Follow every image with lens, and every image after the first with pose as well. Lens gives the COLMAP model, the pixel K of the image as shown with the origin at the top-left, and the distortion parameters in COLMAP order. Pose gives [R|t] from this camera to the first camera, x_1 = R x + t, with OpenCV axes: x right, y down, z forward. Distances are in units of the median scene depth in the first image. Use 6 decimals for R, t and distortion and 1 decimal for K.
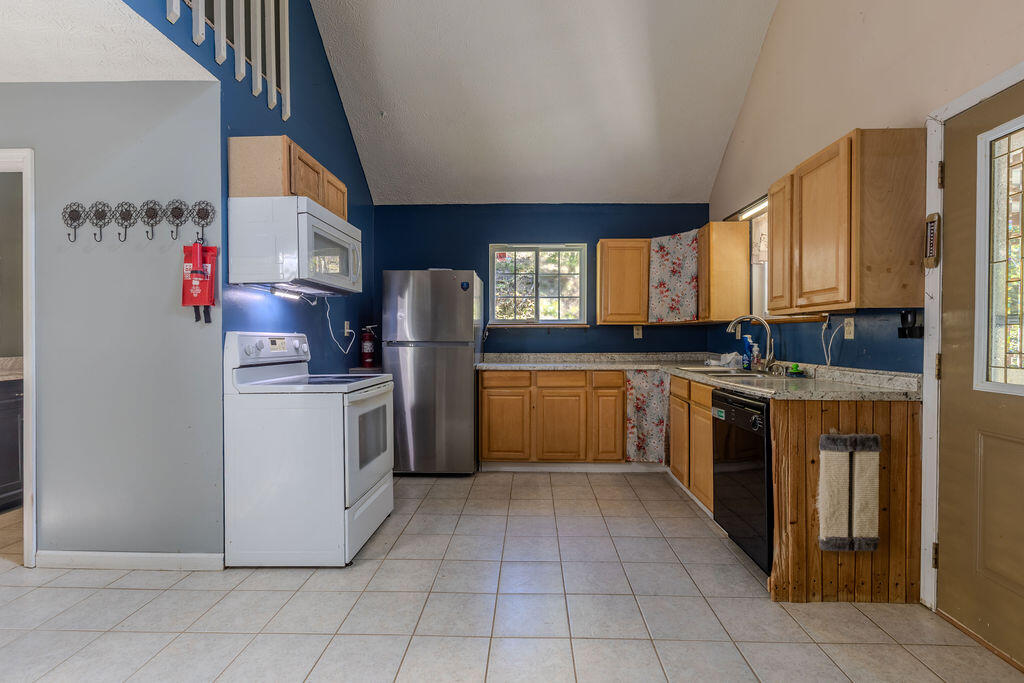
lens RADIAL K [[456.7, 0, 508.6], [0, 456.7, 342.0], [0, 0, 1]] dist [0.002949, -0.002087]
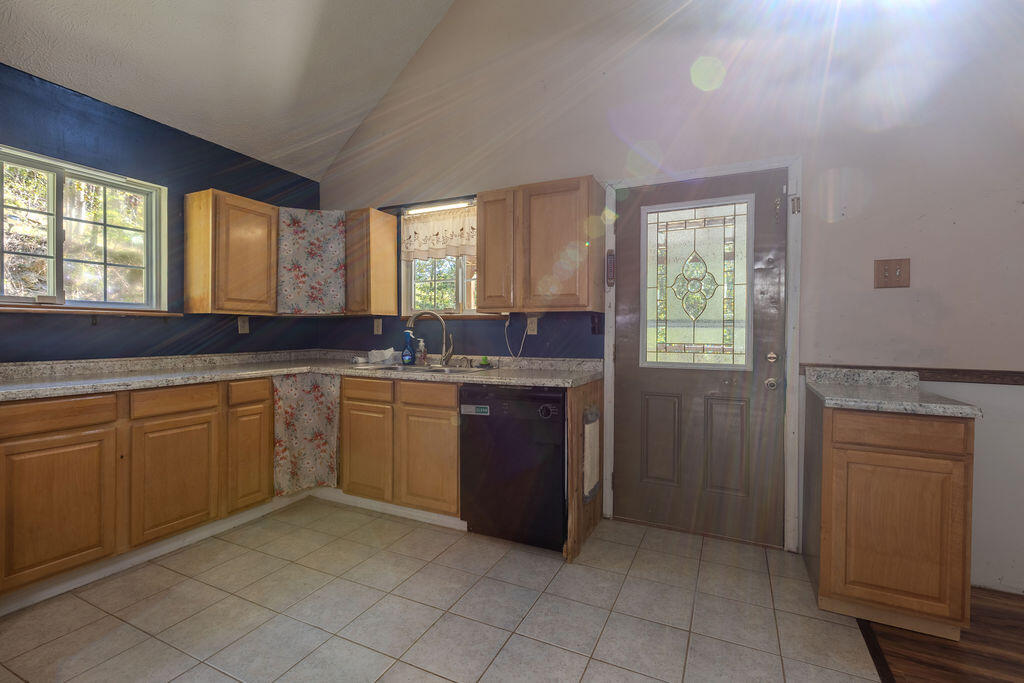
lens RADIAL K [[456.7, 0, 508.2], [0, 456.7, 336.5], [0, 0, 1]] dist [0.002949, -0.002087]
pose [[0.401005, -0.004427, 0.916065, -0.272619], [0.005197, 0.999983, 0.002558, -0.003053], [-0.916061, 0.003736, 0.401021, 0.350922]]
